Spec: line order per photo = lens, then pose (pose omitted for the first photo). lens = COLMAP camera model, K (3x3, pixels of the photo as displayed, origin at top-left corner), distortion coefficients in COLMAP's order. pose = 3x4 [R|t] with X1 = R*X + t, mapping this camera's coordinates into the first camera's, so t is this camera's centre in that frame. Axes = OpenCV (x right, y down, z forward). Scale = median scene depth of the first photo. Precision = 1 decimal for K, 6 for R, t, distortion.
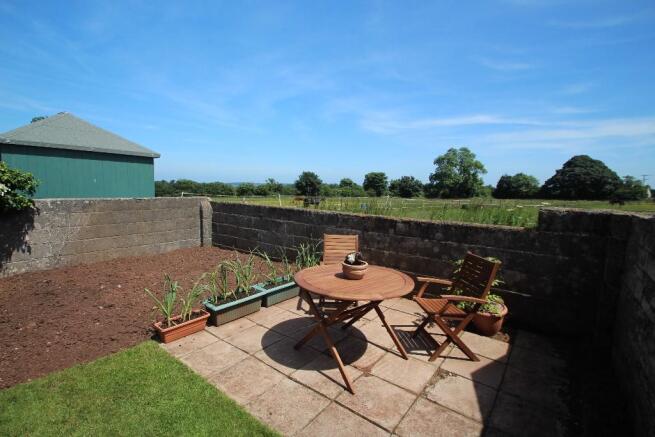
lens RADIAL K [[315.4, 0, 327.9], [0, 315.4, 208.3], [0, 0, 1]] dist [-0.026643, -0.000408]
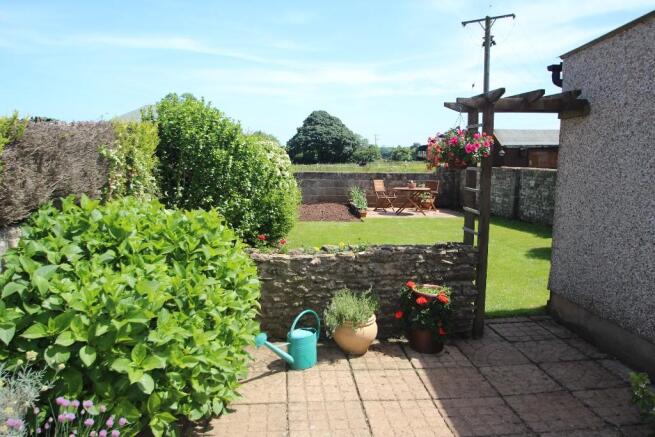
lens RADIAL K [[525.0, 0, 327.5], [0, 525.0, 218.5], [0, 0, 1]] dist [-0.000409, -0.002142]
pose [[0.742141, -0.096759, 0.663223, -0.138951], [0.053888, 0.994935, 0.084853, 0.000778], [-0.668074, -0.027233, 0.743597, -0.082386]]
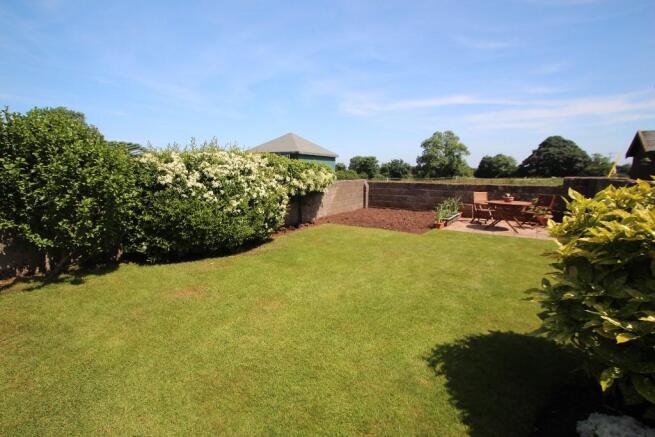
lens RADIAL K [[320.8, 0, 327.5], [0, 320.8, 218.5], [0, 0, 1]] dist [-0.016691, -0.000680]
pose [[0.996752, -0.037677, 0.071180, -0.061480], [0.031999, 0.996338, 0.079294, 0.002683], [-0.073906, -0.076759, 0.994307, -0.063947]]
